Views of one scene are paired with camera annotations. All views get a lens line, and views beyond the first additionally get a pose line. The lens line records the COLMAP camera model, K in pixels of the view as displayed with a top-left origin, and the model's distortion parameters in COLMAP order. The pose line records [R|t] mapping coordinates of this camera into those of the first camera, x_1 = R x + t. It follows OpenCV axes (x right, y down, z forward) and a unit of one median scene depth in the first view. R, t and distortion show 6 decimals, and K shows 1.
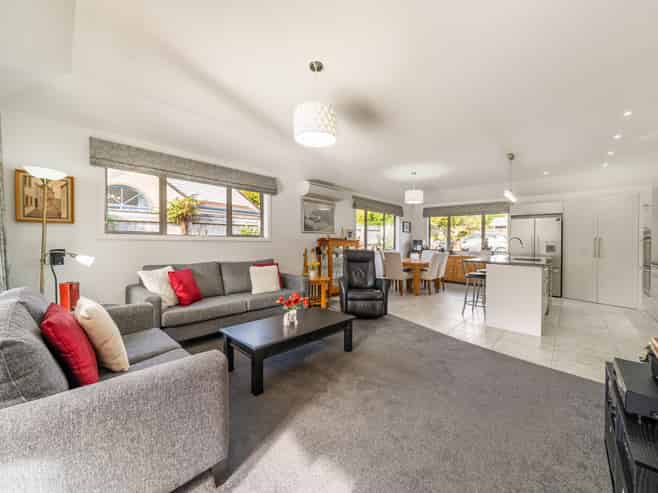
lens RADIAL K [[260.9, 0, 330.0], [0, 260.9, 238.3], [0, 0, 1]] dist [0.000205, -0.000015]
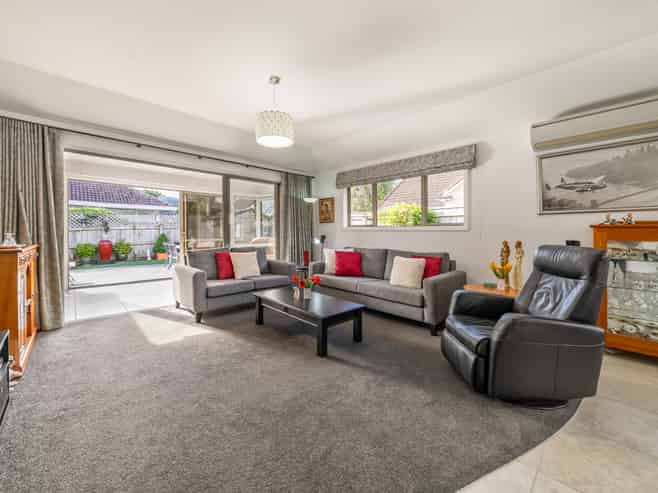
lens RADIAL K [[260.9, 0, 330.0], [0, 260.9, 238.3], [0, 0, 1]] dist [0.000205, -0.000015]
pose [[-0.045266, 0.017187, -0.998827, 0.706196], [0.010438, 0.999806, 0.016731, 0.021683], [0.998920, -0.009668, -0.045436, 0.817189]]
